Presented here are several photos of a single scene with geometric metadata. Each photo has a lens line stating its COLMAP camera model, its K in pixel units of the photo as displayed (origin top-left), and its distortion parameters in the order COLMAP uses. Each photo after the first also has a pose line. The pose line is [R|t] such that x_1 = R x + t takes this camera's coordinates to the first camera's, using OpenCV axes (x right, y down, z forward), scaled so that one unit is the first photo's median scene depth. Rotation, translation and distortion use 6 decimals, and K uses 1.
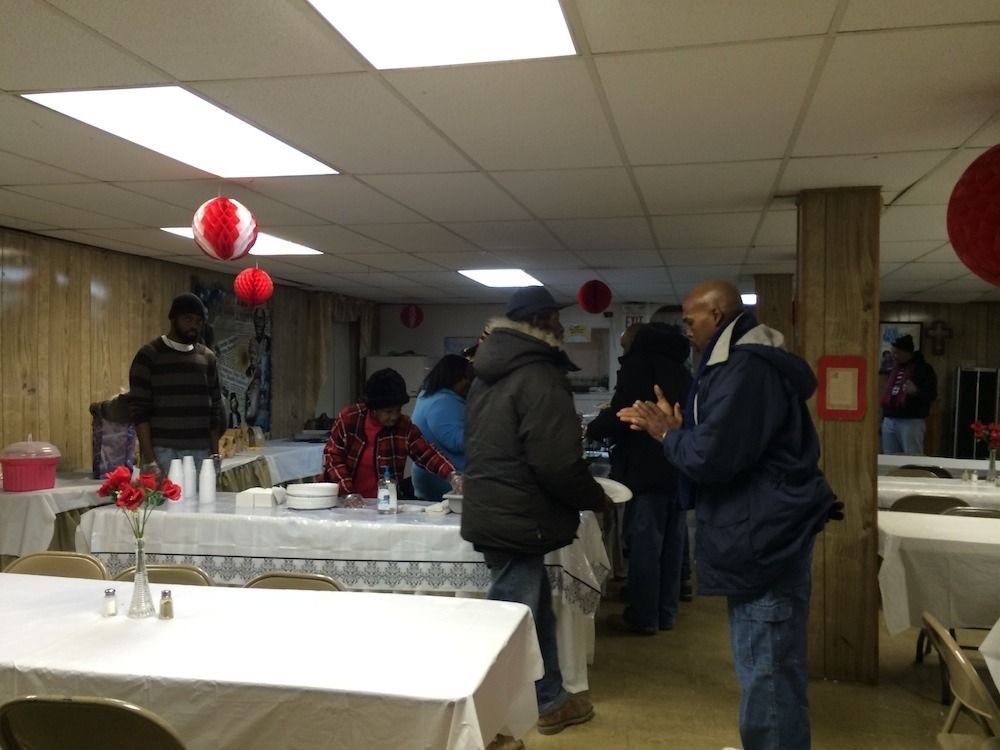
lens RADIAL K [[843.9, 0, 500.0], [0, 843.9, 375.0], [0, 0, 1]] dist [0.098198, -0.133996]
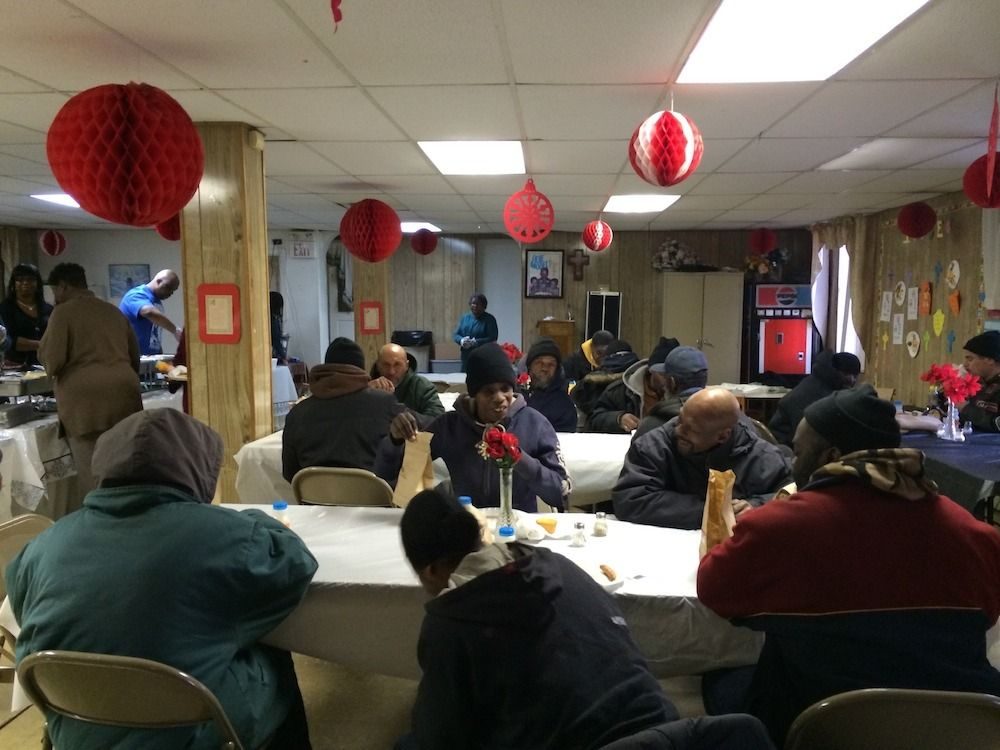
lens RADIAL K [[843.9, 0, 500.0], [0, 843.9, 375.0], [0, 0, 1]] dist [0.098198, -0.133996]
pose [[0.984467, -0.028466, 0.173249, 0.281846], [0.013421, 0.996083, 0.087397, 0.001599], [-0.175058, -0.083714, 0.980993, -0.058755]]
